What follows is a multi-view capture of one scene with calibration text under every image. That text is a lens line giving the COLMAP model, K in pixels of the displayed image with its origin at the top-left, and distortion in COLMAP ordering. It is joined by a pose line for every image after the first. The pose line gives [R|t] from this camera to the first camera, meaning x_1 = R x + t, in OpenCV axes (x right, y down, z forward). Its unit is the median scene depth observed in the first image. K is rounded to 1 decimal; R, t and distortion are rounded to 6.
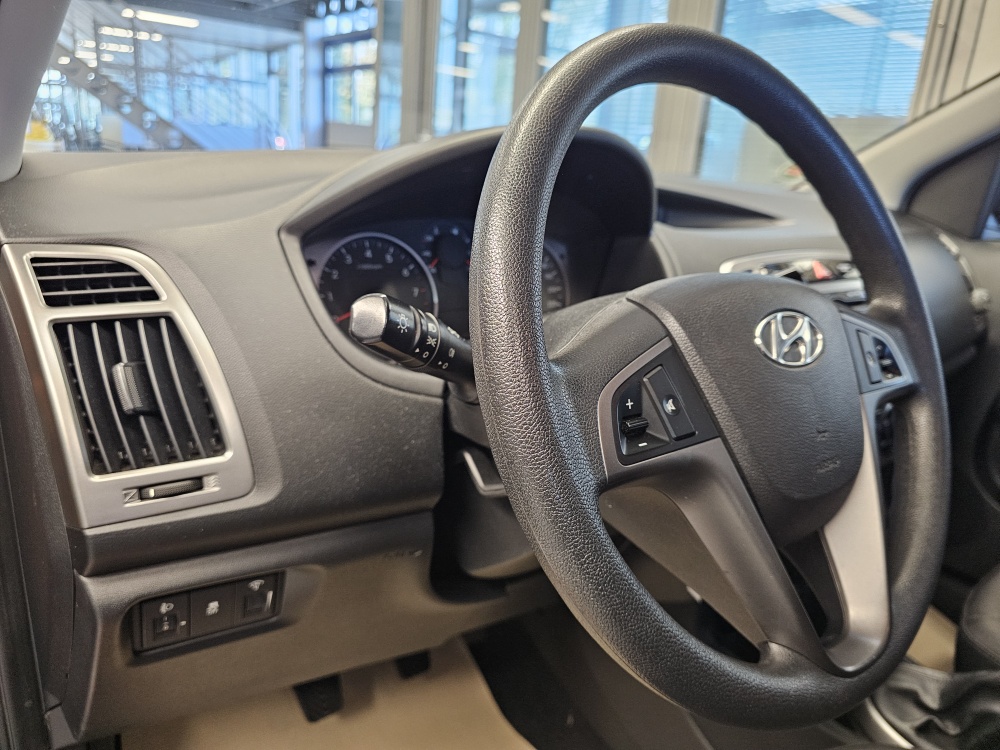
lens RADIAL K [[692.8, 0, 507.4], [0, 692.8, 371.2], [0, 0, 1]] dist [0.004195, -0.003390]
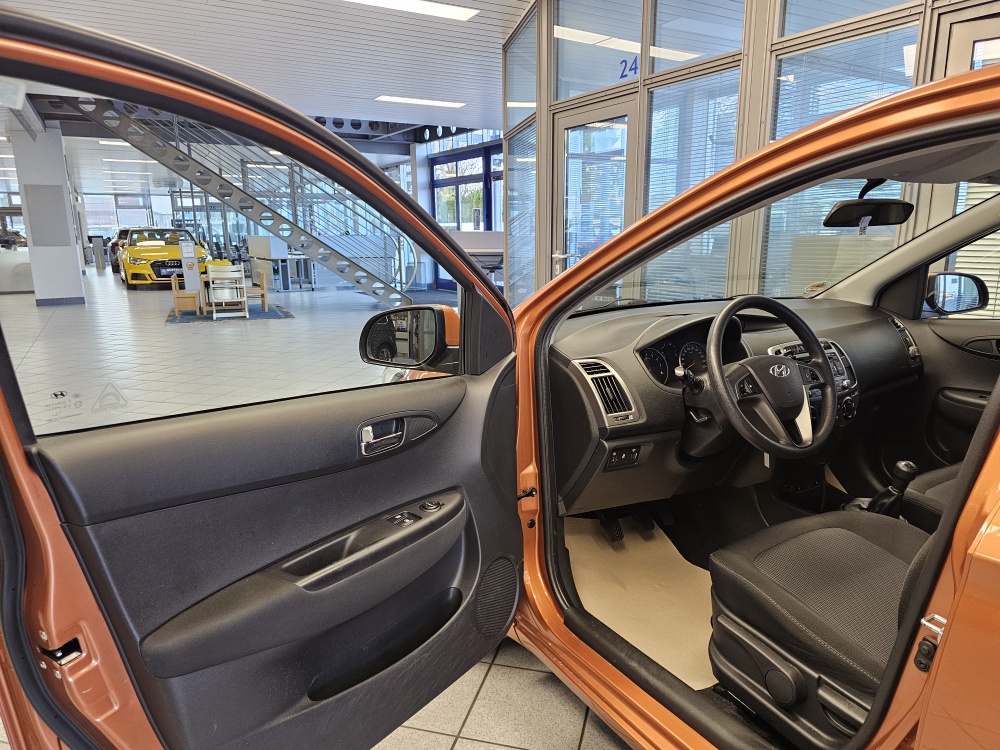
lens RADIAL K [[670.1, 0, 510.8], [0, 670.1, 380.1], [0, 0, 1]] dist [0.059442, -0.059253]
pose [[0.991703, -0.060038, -0.113665, -0.623420], [0.049807, 0.994622, -0.090810, 0.251714], [0.118506, 0.084395, 0.989360, -2.712984]]
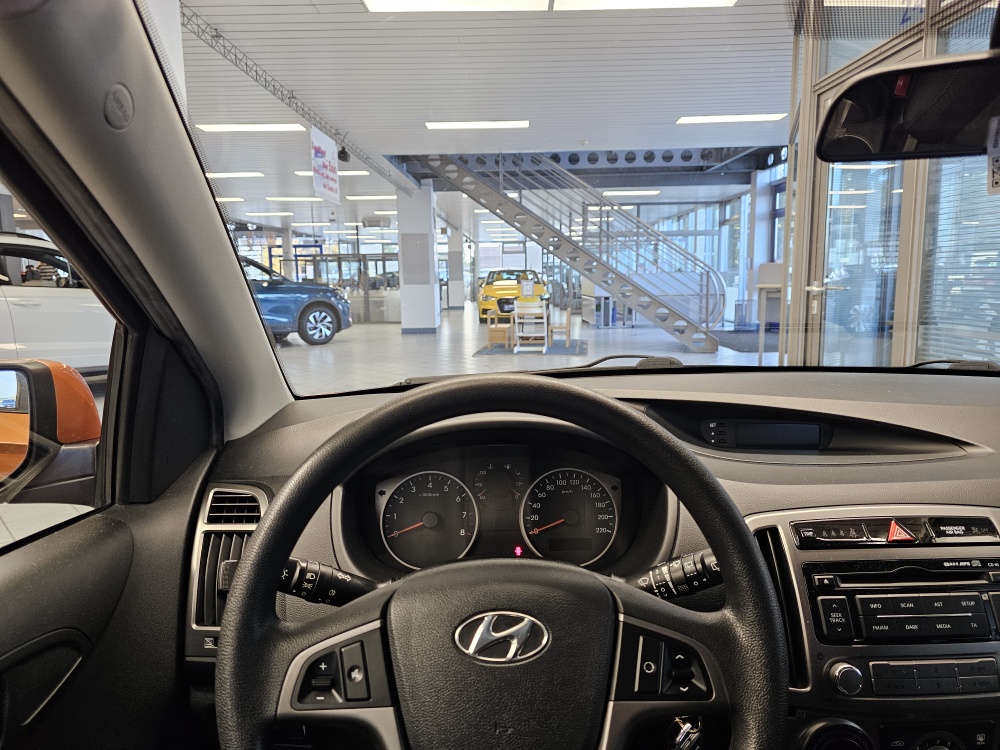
lens RADIAL K [[670.1, 0, 505.4], [0, 670.1, 368.6], [0, 0, 1]] dist [0.059442, -0.059253]
pose [[0.796595, -0.008157, -0.604459, 0.978179], [-0.102363, 0.983649, -0.148175, -0.286840], [0.595784, 0.179910, 0.782735, -0.005349]]
